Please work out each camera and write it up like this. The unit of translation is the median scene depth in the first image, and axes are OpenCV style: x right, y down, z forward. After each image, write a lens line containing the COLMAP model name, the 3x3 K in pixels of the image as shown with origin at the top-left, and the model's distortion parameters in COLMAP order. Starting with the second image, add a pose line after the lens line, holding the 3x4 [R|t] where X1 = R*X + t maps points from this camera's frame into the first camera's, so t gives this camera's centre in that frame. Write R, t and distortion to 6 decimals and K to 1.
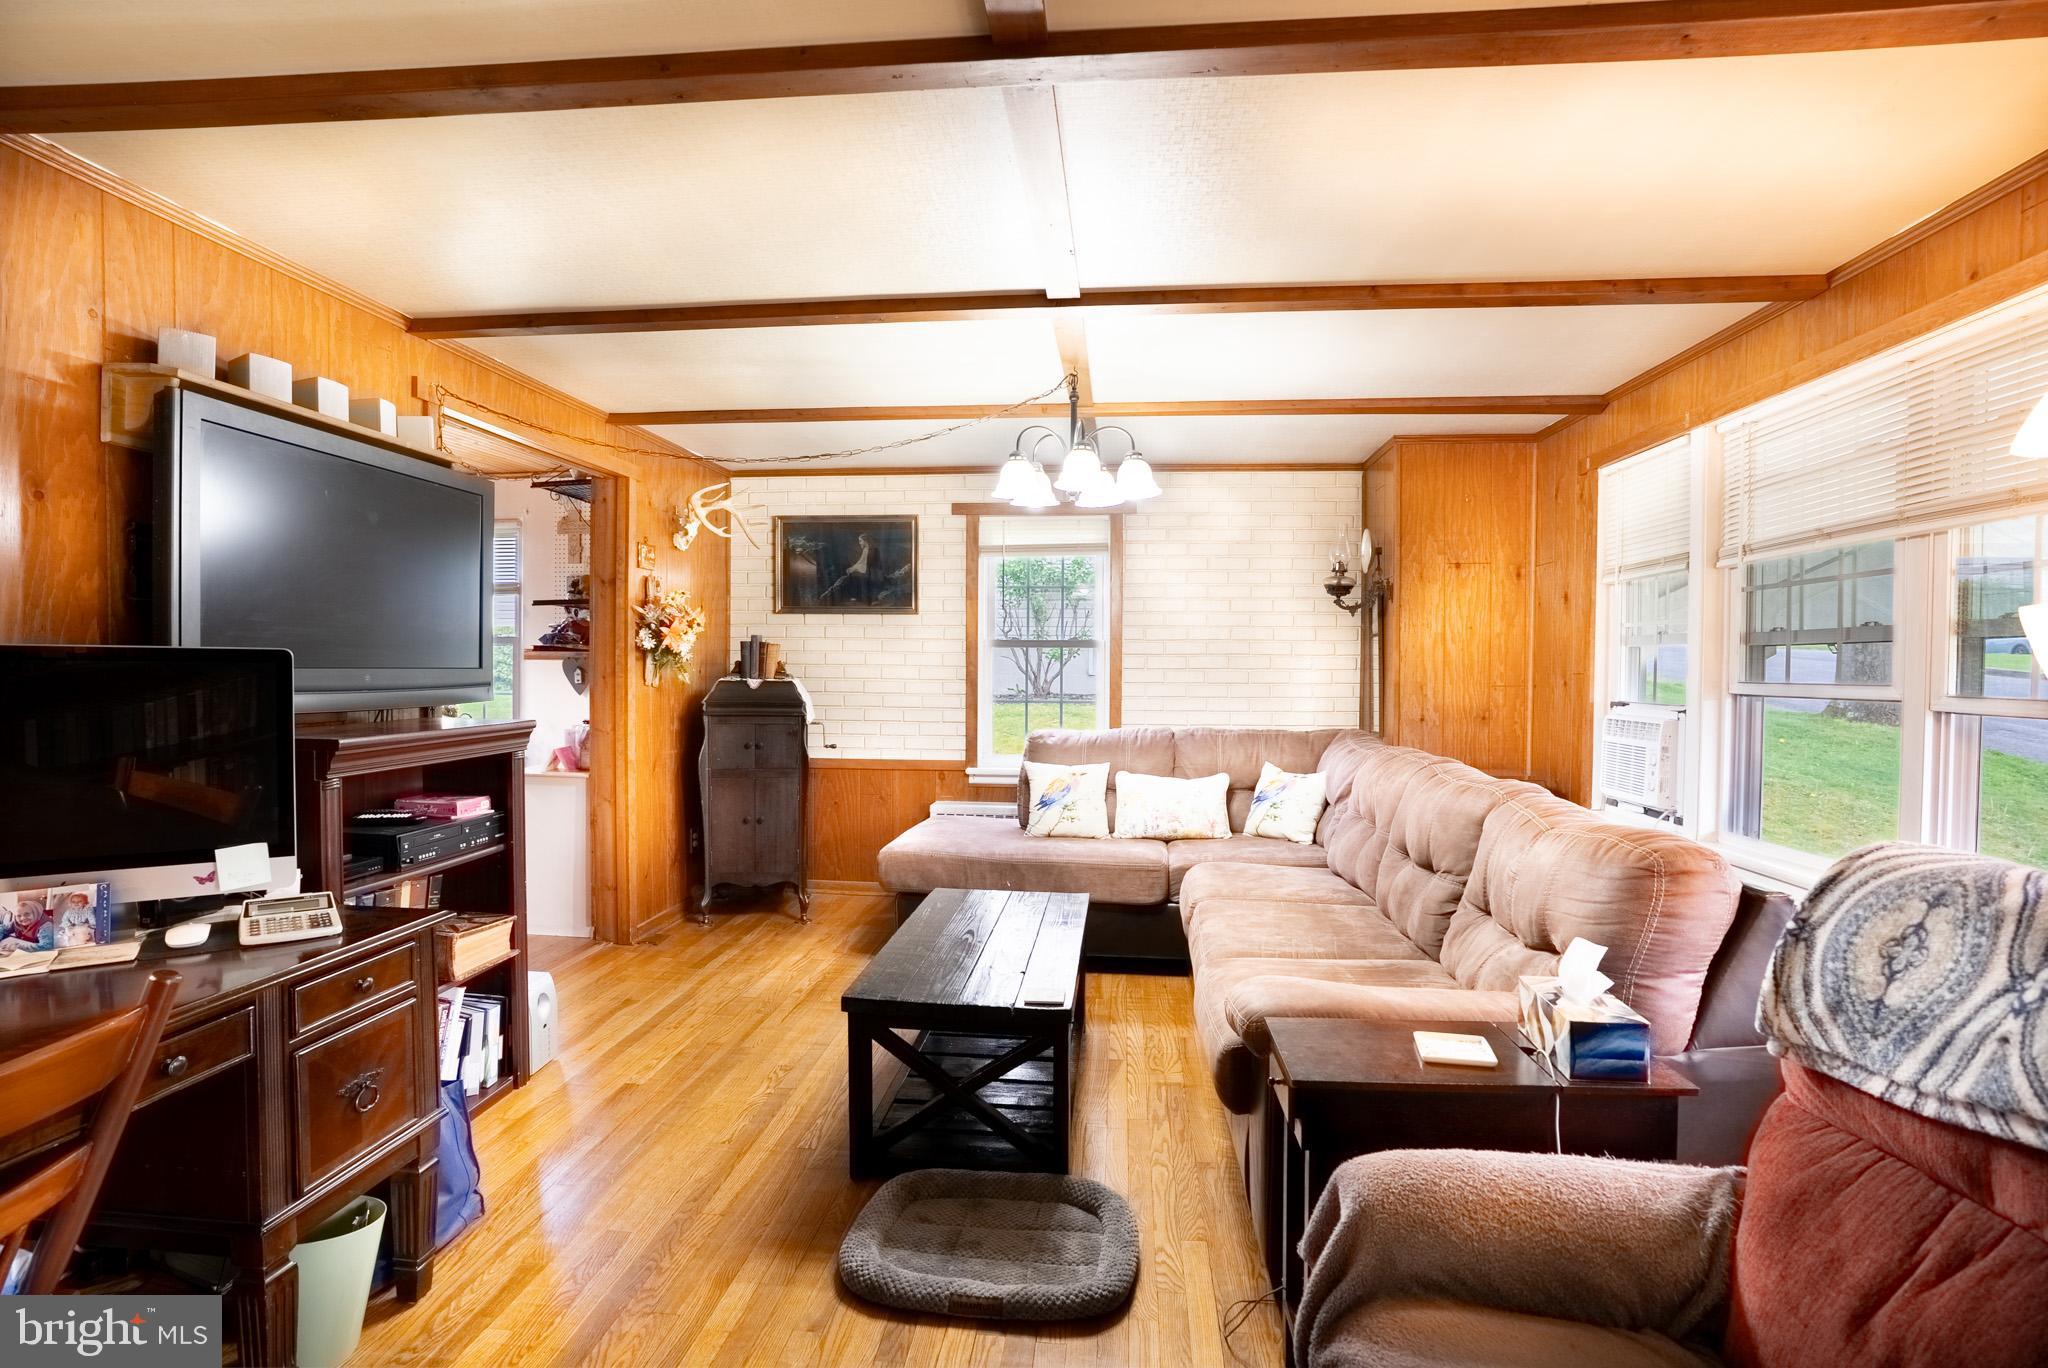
lens RADIAL K [[984.0, 0, 1027.5], [0, 984.0, 689.2], [0, 0, 1]] dist [-0.072801, 0.033345]
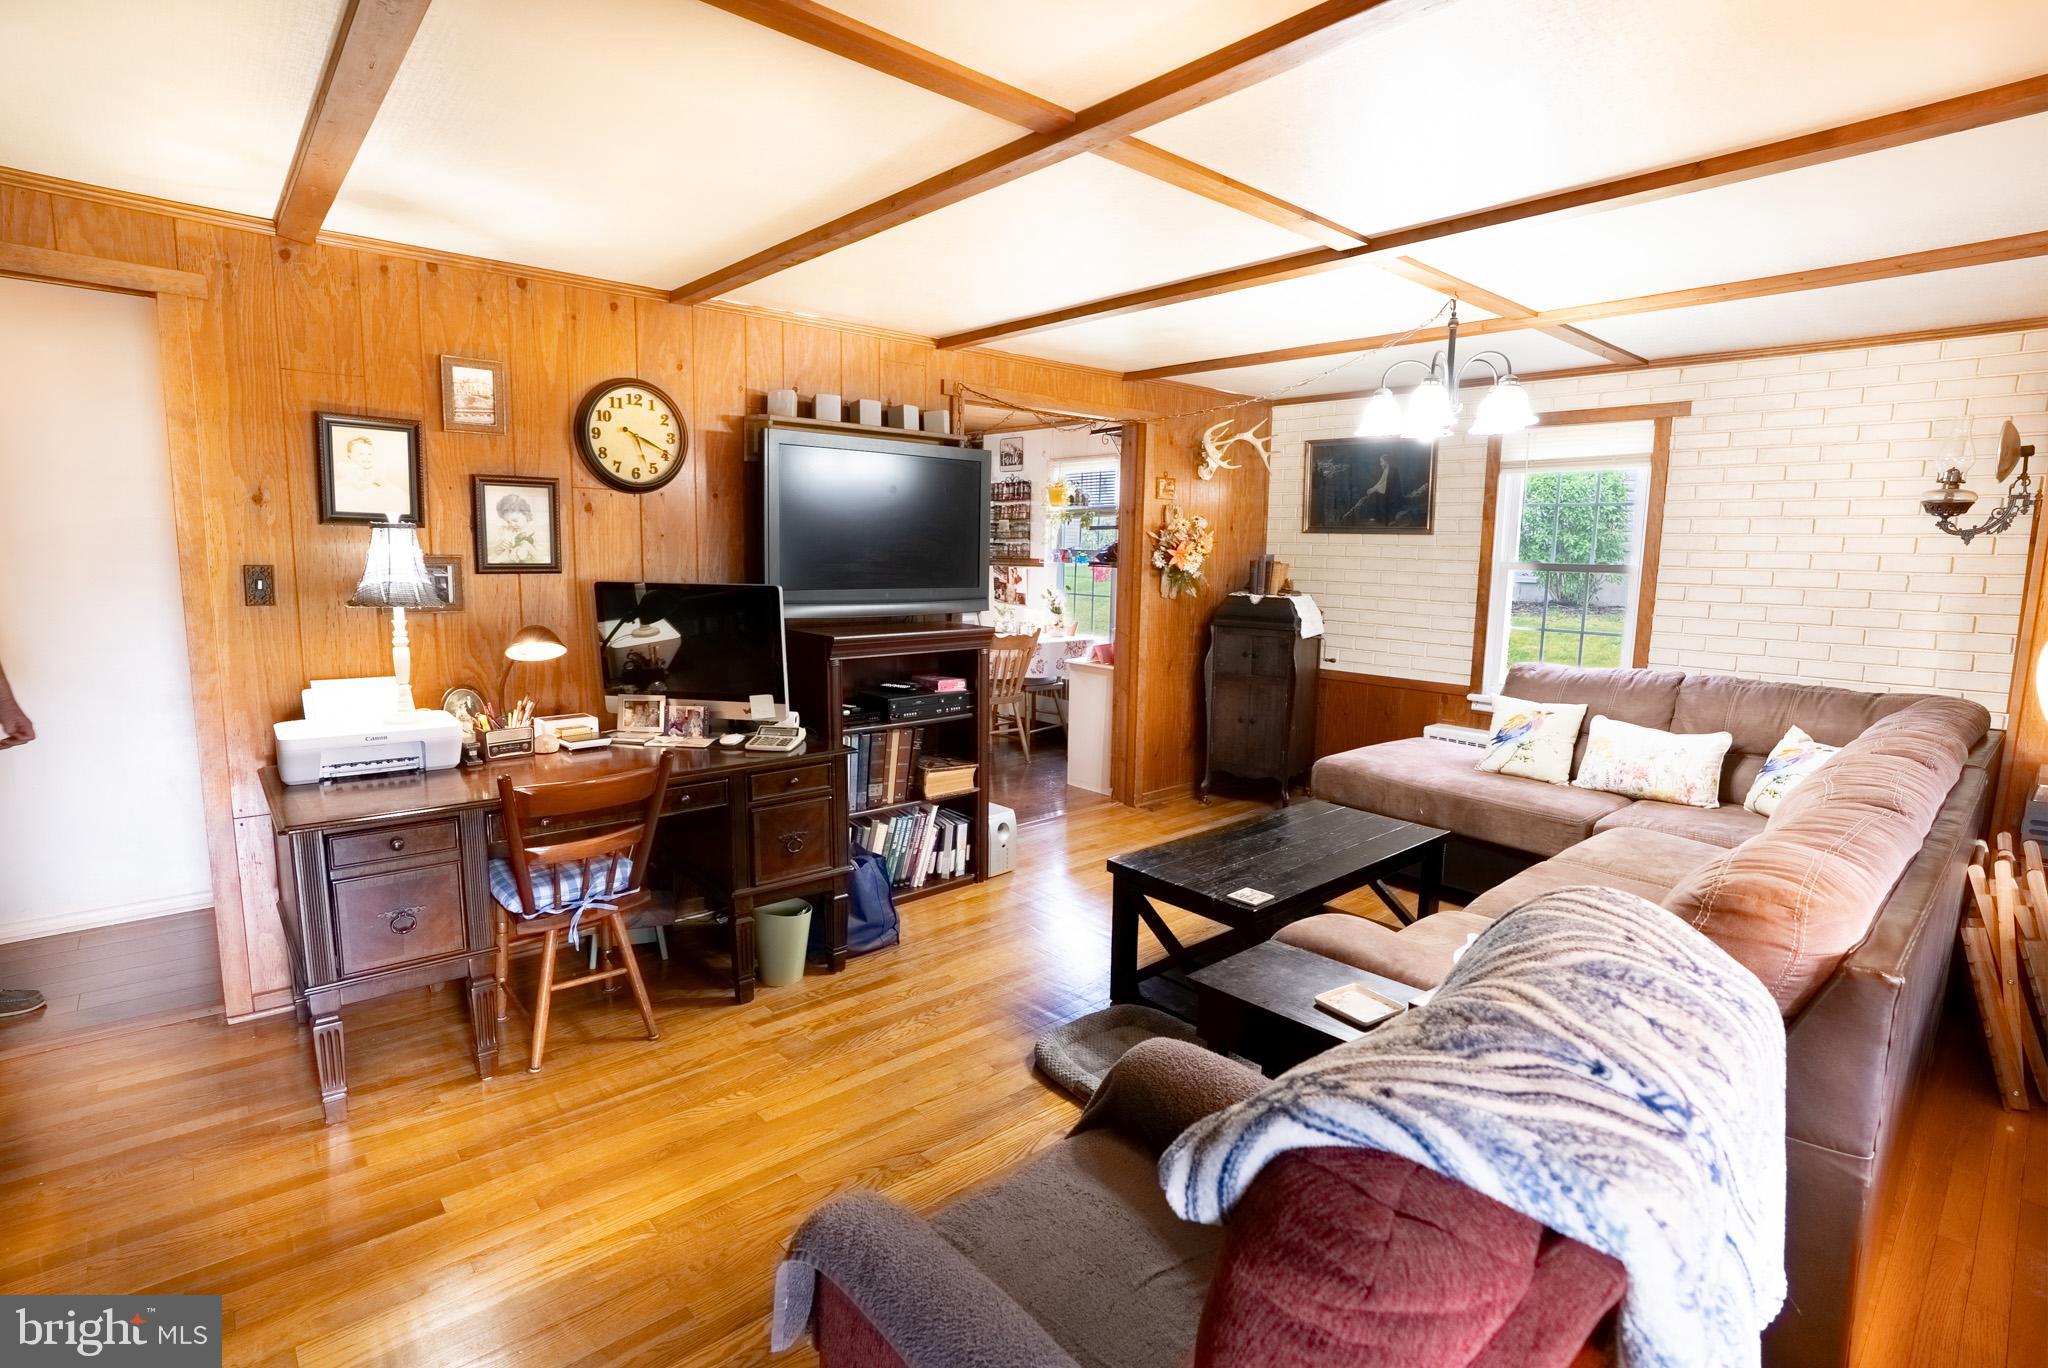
lens RADIAL K [[984.0, 0, 1027.5], [0, 984.0, 689.2], [0, 0, 1]] dist [-0.072801, 0.033345]
pose [[0.734634, 0.102296, -0.670708, 0.308769], [-0.028584, 0.992357, 0.120046, -0.032557], [0.677861, -0.069019, 0.731943, -0.003999]]
